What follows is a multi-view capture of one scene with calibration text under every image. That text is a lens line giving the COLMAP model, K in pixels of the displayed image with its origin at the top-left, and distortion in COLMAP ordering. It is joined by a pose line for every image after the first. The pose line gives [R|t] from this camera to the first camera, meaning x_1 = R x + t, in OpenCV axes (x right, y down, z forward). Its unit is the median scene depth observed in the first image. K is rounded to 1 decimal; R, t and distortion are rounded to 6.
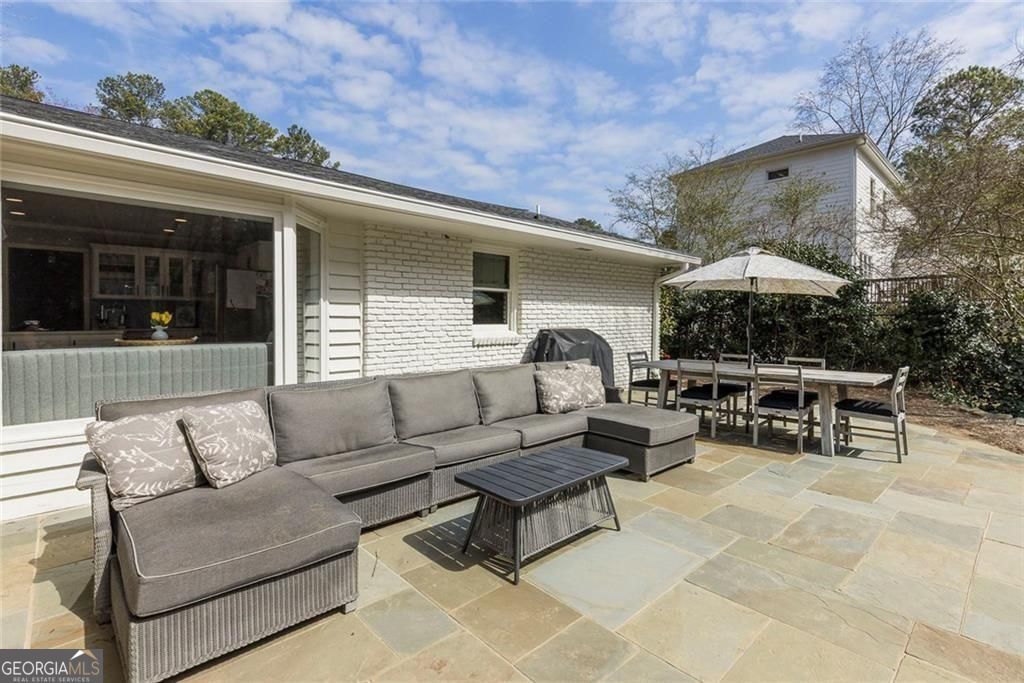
lens RADIAL K [[478.8, 0, 530.9], [0, 478.8, 329.3], [0, 0, 1]] dist [0.001065, 0.000033]
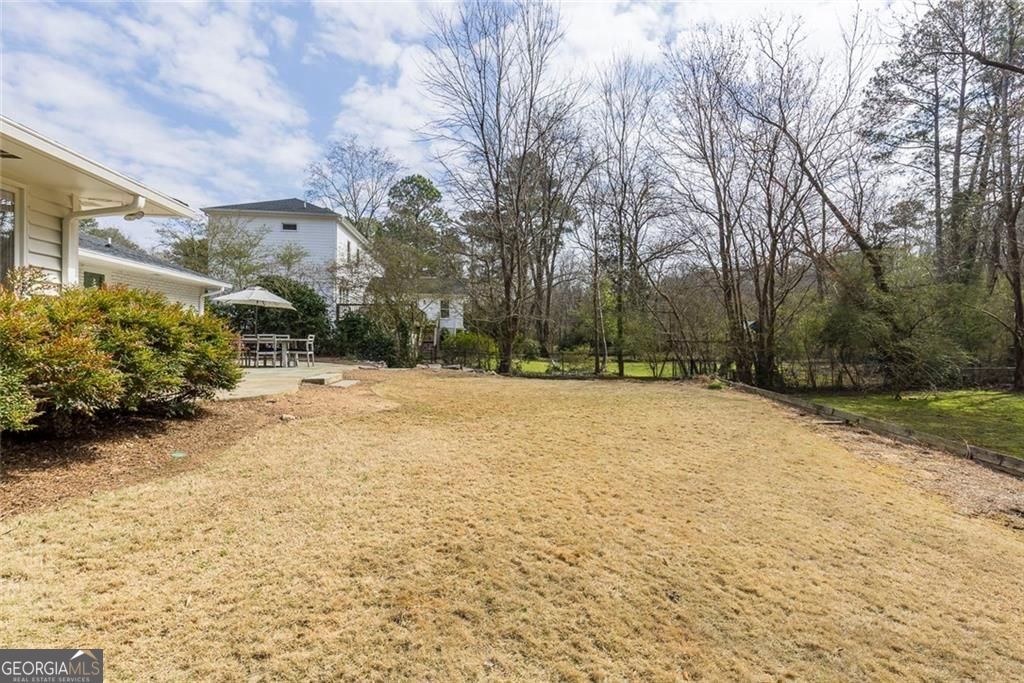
lens RADIAL K [[457.4, 0, 515.7], [0, 457.4, 339.3], [0, 0, 1]] dist [0.001347, -0.000001]
pose [[0.619224, 0.006792, 0.785185, -0.185670], [0.001777, 0.999948, -0.010051, 0.040407], [-0.785212, 0.007619, 0.619180, -0.500111]]
